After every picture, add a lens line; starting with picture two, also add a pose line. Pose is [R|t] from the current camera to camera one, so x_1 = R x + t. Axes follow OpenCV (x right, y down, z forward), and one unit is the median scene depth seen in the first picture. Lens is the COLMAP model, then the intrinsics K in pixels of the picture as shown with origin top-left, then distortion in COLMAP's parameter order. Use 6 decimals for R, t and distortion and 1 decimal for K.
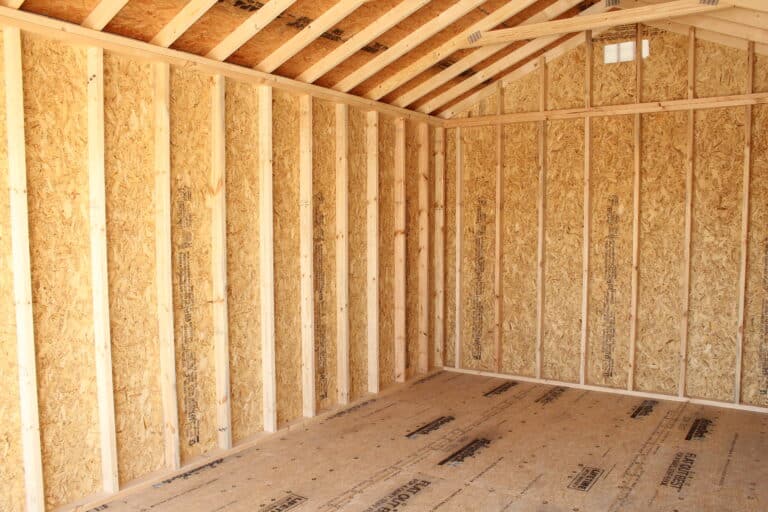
lens RADIAL K [[646.4, 0, 387.4], [0, 646.4, 263.3], [0, 0, 1]] dist [-0.127220, 0.091156]
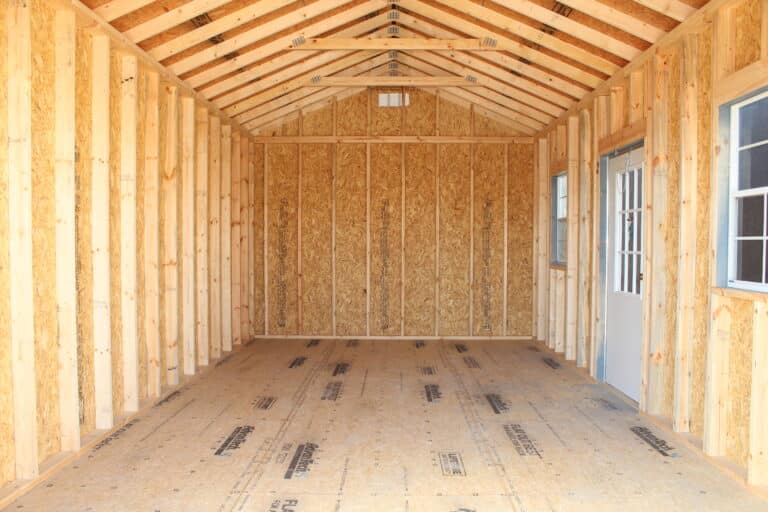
lens RADIAL K [[646.4, 0, 380.8], [0, 646.4, 254.4], [0, 0, 1]] dist [-0.127220, 0.091156]
pose [[0.843812, -0.003668, 0.536626, -0.424215], [0.031665, 0.998575, -0.042965, 0.077043], [-0.535704, 0.053247, 0.842726, -0.198071]]
